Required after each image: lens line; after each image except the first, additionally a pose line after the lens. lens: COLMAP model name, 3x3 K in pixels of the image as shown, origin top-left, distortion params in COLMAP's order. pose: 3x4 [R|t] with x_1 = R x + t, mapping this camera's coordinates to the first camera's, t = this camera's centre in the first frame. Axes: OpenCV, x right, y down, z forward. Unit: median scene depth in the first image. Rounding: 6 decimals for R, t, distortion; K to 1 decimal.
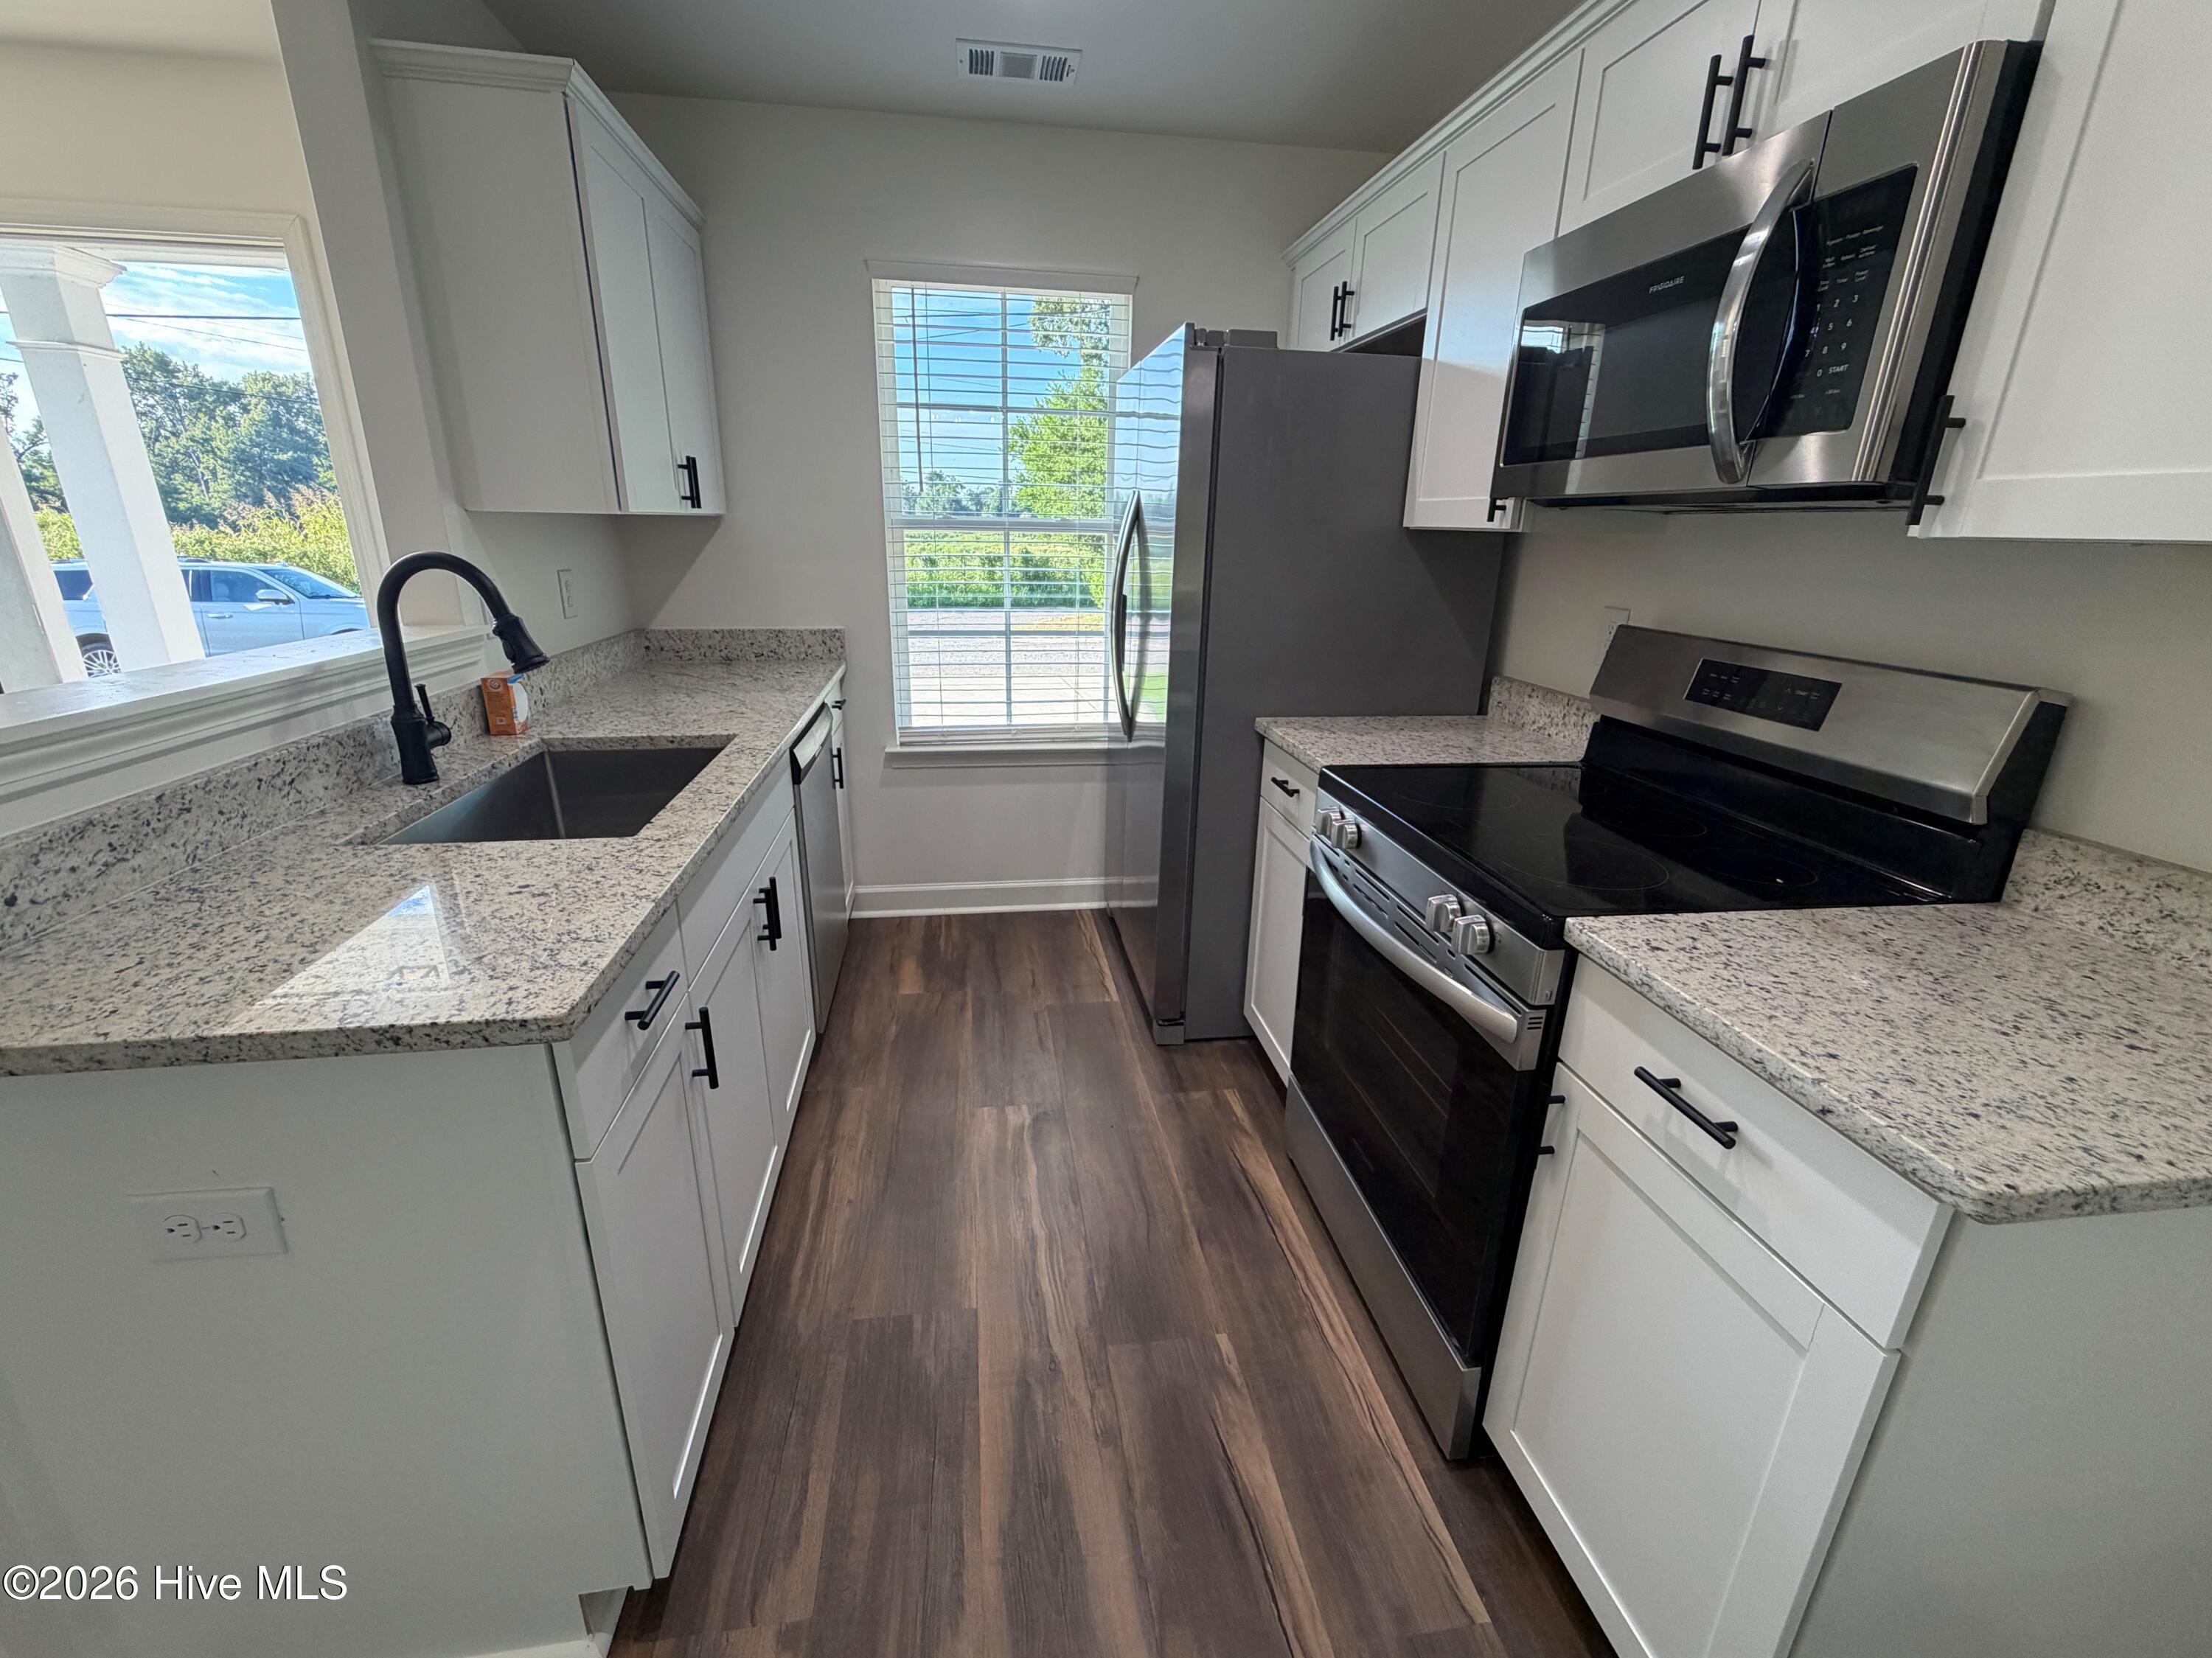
lens RADIAL K [[922.7, 0, 1106.0], [0, 922.7, 829.0], [0, 0, 1]] dist [0.000501, -0.000199]
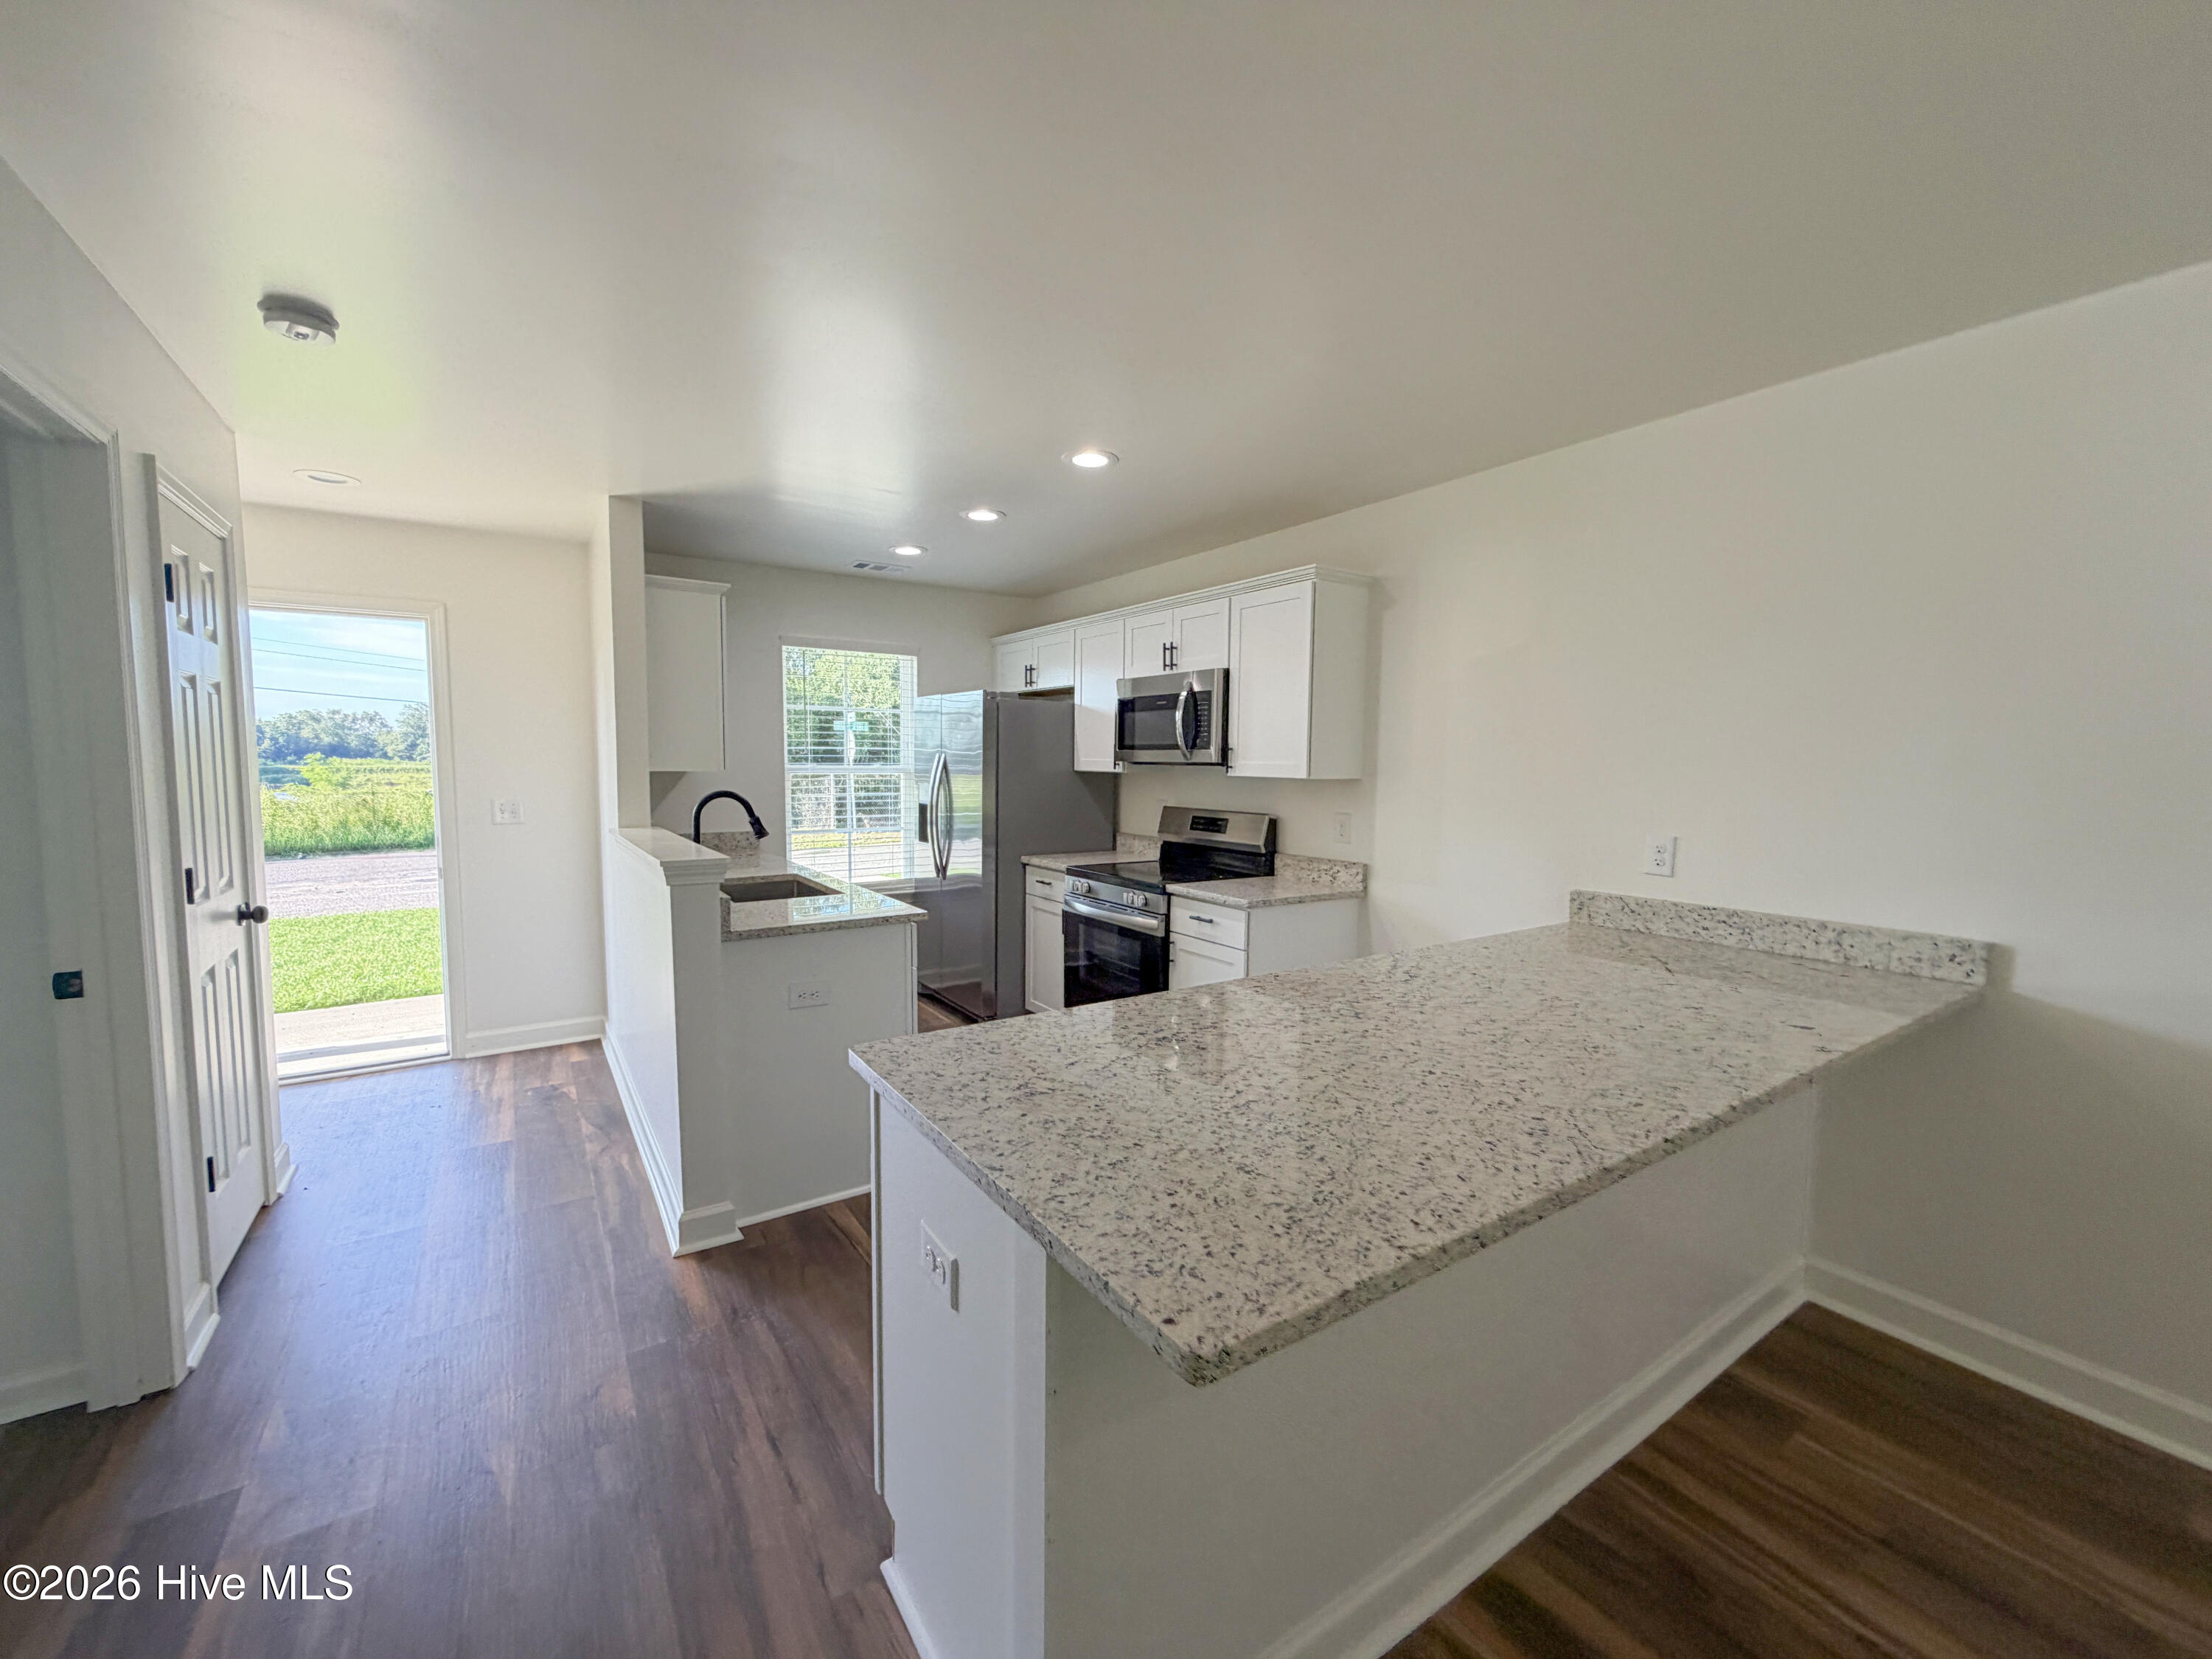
lens RADIAL K [[884.6, 0, 1106.0], [0, 884.6, 829.5], [0, 0, 1]] dist [0.002839, 0.000009]
pose [[0.901873, -0.046573, 0.429483, -0.885313], [0.143324, 0.970120, -0.195768, 0.410244], [-0.407532, 0.238113, 0.881600, -1.487189]]
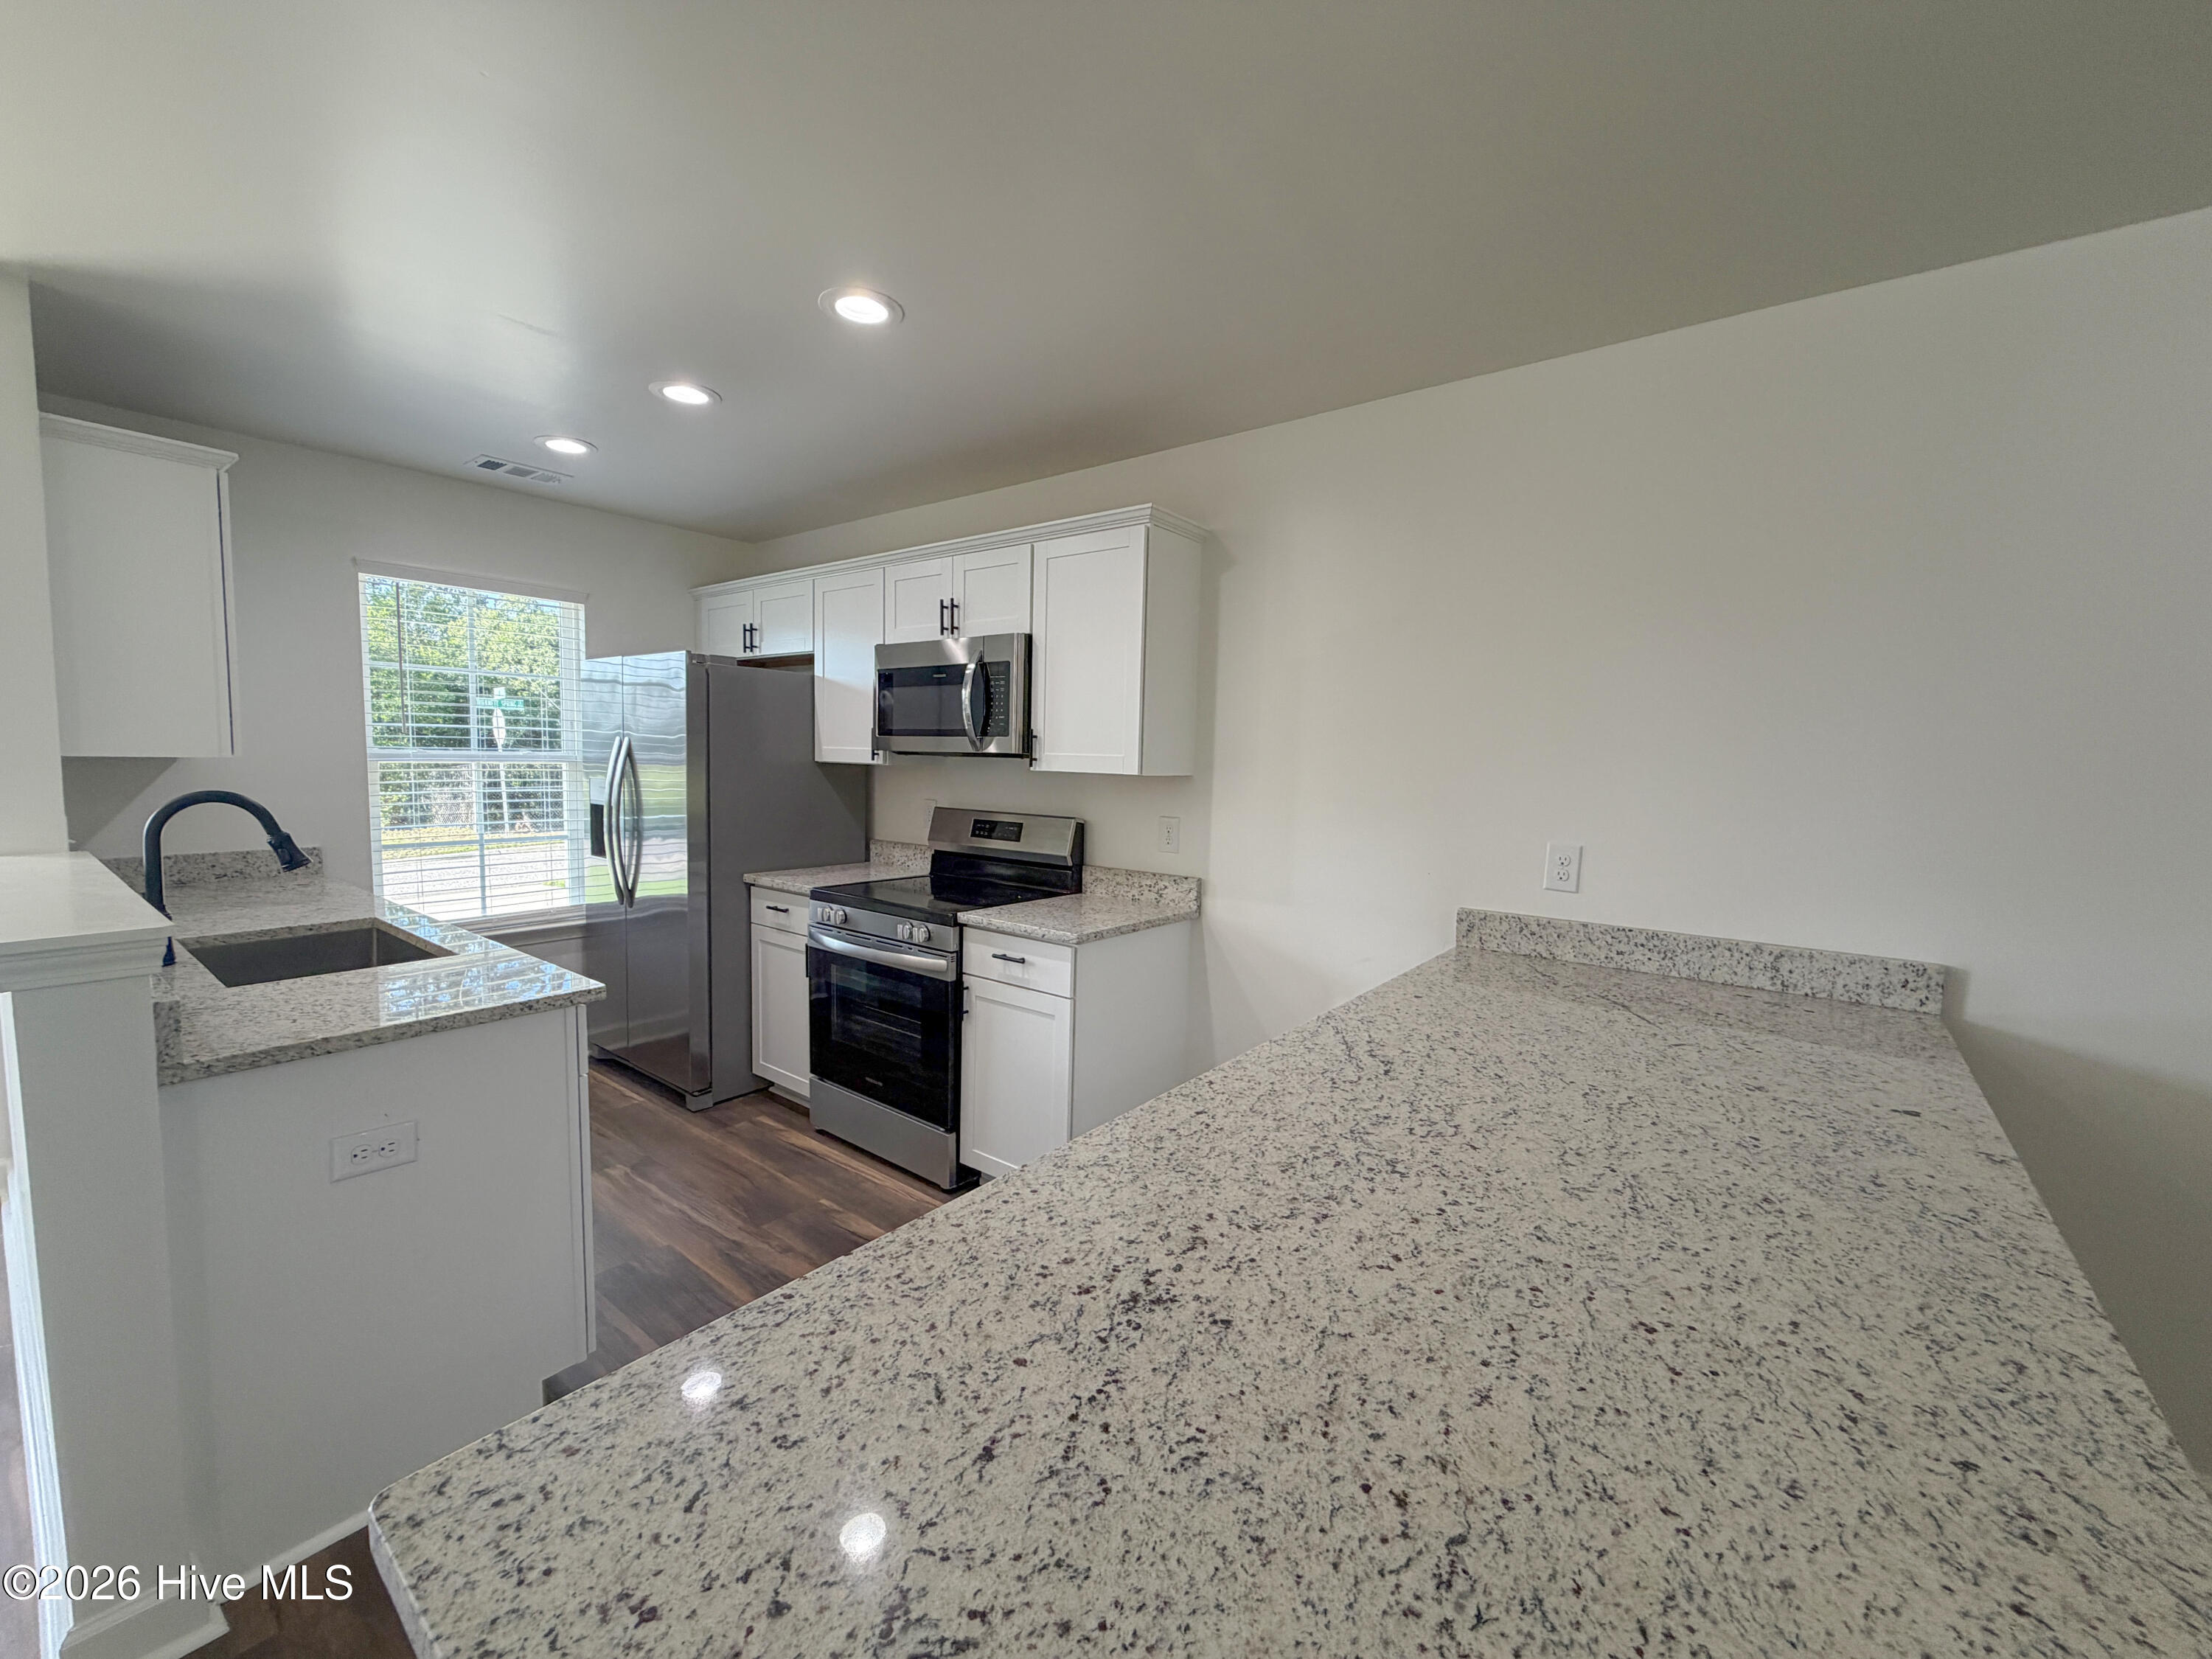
lens RADIAL K [[888.0, 0, 1106.0], [0, 888.0, 829.5], [0, 0, 1]] dist [0.001005, 0.000230]
pose [[0.724626, -0.062548, 0.686298, -0.727038], [0.207755, 0.969368, -0.131011, 0.229696], [-0.657081, 0.237516, 0.715424, -0.905741]]
